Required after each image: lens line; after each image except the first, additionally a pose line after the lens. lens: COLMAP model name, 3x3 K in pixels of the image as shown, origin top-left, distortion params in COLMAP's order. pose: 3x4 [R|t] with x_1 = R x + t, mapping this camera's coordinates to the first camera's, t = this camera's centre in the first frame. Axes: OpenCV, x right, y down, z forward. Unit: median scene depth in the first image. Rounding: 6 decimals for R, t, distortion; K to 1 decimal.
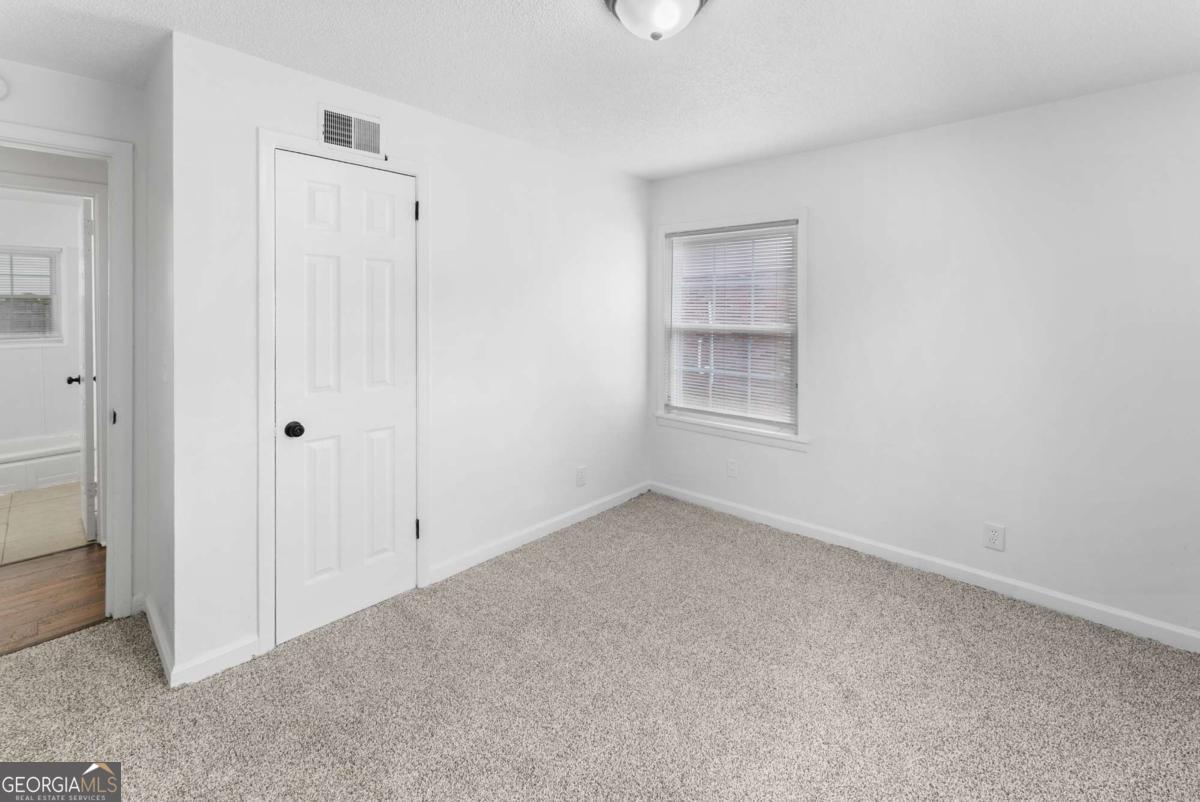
lens RADIAL K [[506.8, 0, 600.0], [0, 506.8, 401.0], [0, 0, 1]] dist [-0.000058, 0.000027]
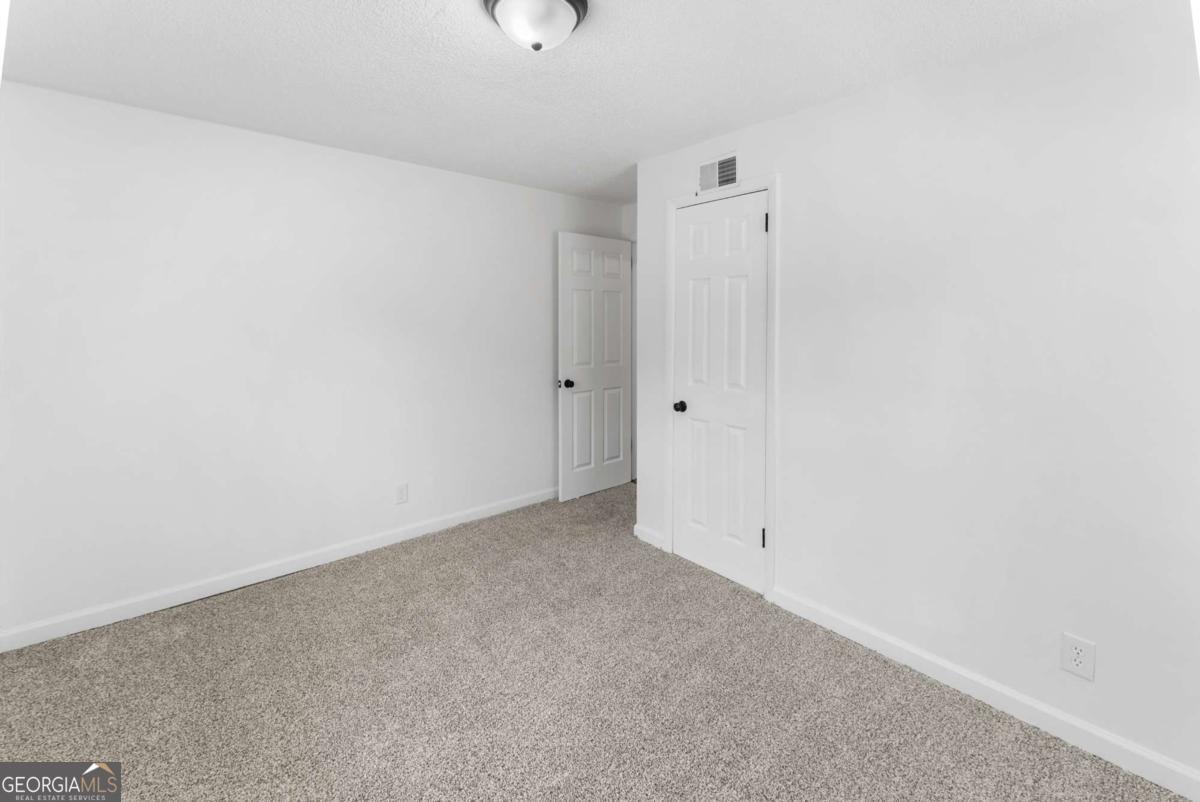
lens RADIAL K [[506.8, 0, 600.0], [0, 506.8, 401.0], [0, 0, 1]] dist [-0.000058, 0.000027]
pose [[-0.103160, 0.154921, -0.982526, 0.747275], [-0.180417, 0.968497, 0.171651, -0.149946], [0.978166, 0.194972, -0.071960, 0.846145]]
